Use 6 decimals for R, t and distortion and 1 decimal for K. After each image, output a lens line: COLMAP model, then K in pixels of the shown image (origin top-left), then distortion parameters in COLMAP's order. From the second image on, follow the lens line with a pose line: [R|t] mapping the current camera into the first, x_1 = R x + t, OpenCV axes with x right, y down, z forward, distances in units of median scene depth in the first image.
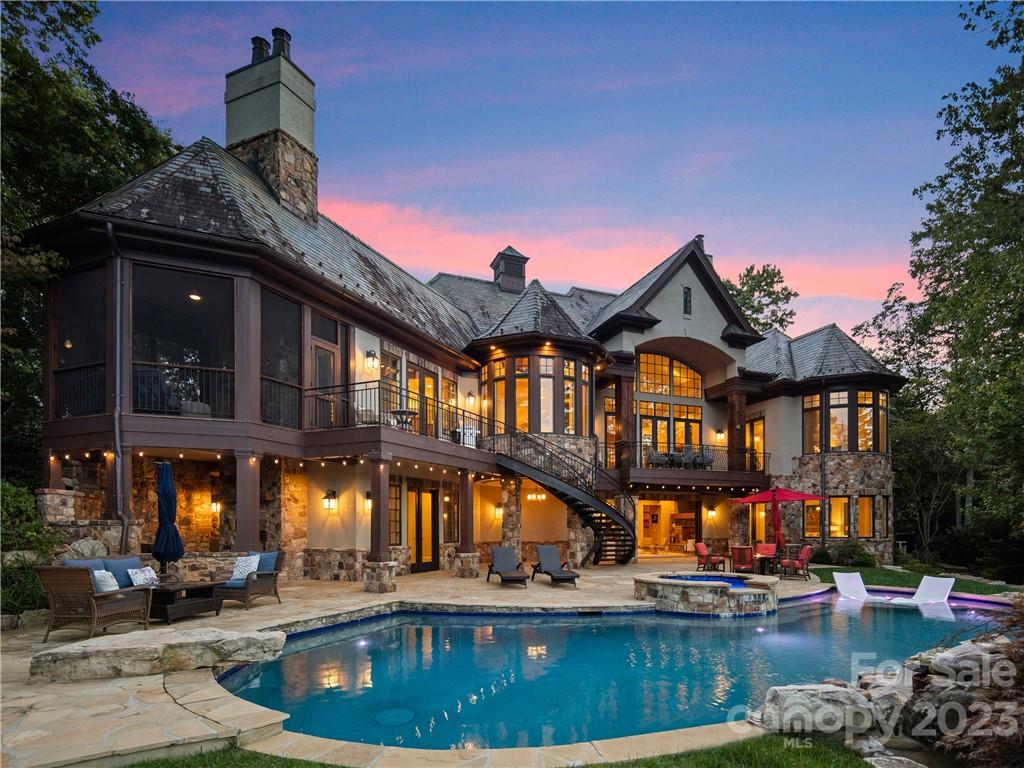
lens RADIAL K [[820.7, 0, 512.6], [0, 820.7, 331.5], [0, 0, 1]] dist [0.002789, 0.001253]
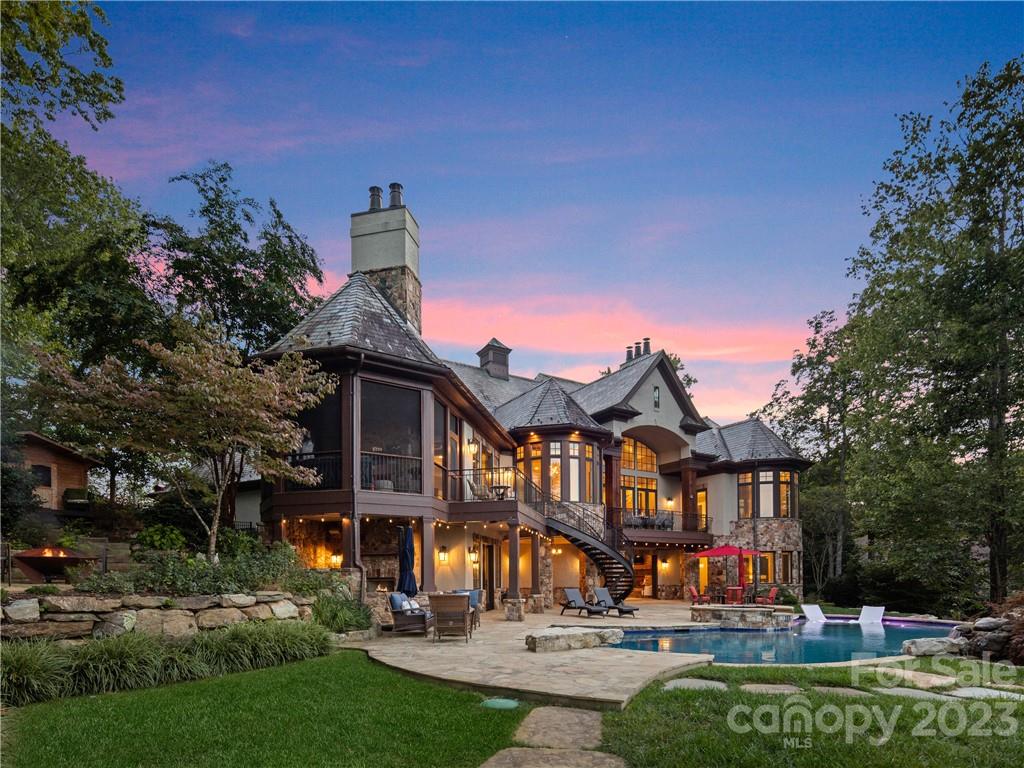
lens RADIAL K [[820.7, 0, 512.6], [0, 820.7, 331.5], [0, 0, 1]] dist [0.002789, 0.001253]
pose [[0.979673, 0.055220, 0.192850, -0.281319], [-0.043224, 0.996892, -0.065869, -0.048684], [-0.195887, 0.056194, 0.979015, -0.237392]]
